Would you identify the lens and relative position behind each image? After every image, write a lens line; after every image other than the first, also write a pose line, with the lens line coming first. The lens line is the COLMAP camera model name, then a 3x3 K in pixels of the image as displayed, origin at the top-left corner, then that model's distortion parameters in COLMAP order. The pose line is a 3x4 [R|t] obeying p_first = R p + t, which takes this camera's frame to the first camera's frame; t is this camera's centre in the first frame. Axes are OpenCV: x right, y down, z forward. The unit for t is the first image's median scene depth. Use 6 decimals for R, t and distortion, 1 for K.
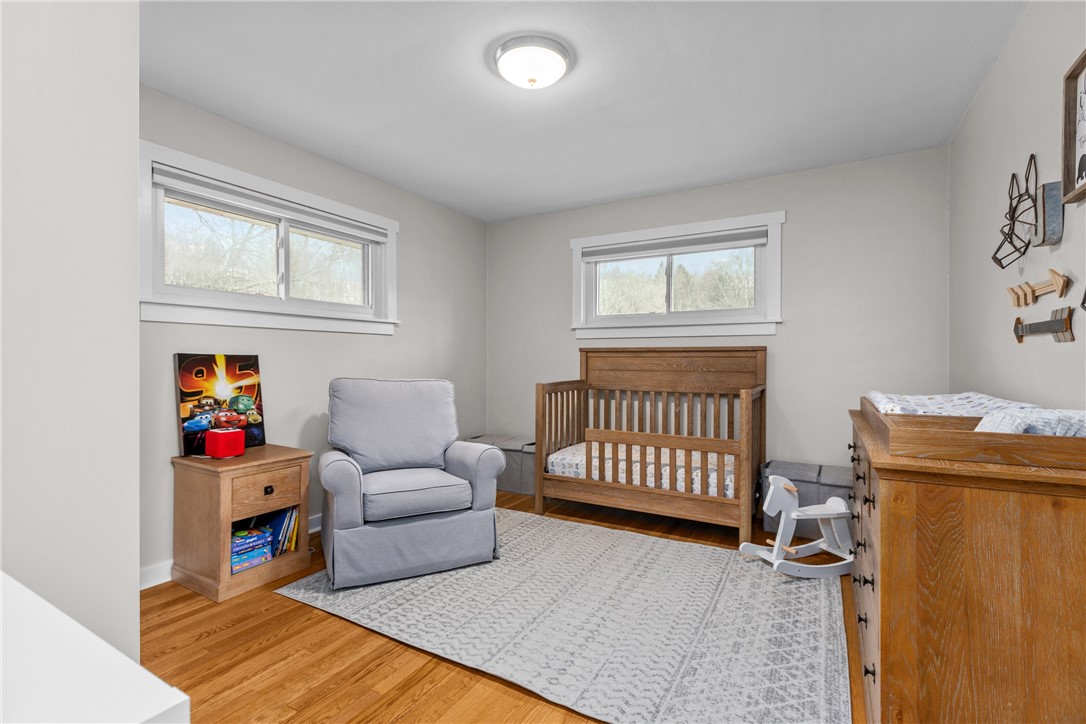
lens RADIAL K [[500.6, 0, 541.3], [0, 500.6, 362.2], [0, 0, 1]] dist [-0.000271, -0.000041]
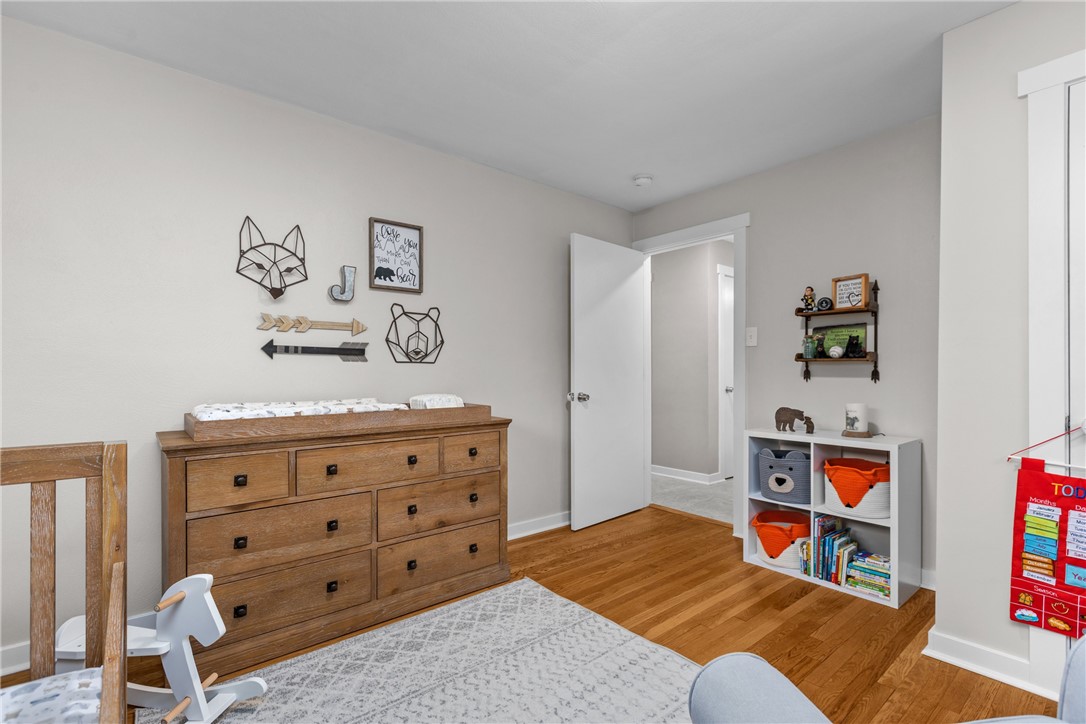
lens RADIAL K [[500.6, 0, 544.9], [0, 500.6, 367.0], [0, 0, 1]] dist [-0.000271, -0.000041]
pose [[-0.940171, -0.000038, 0.340704, -0.136246], [0.000169, 1.000000, 0.000577, -0.017823], [-0.340704, 0.000600, -0.940170, 1.931378]]
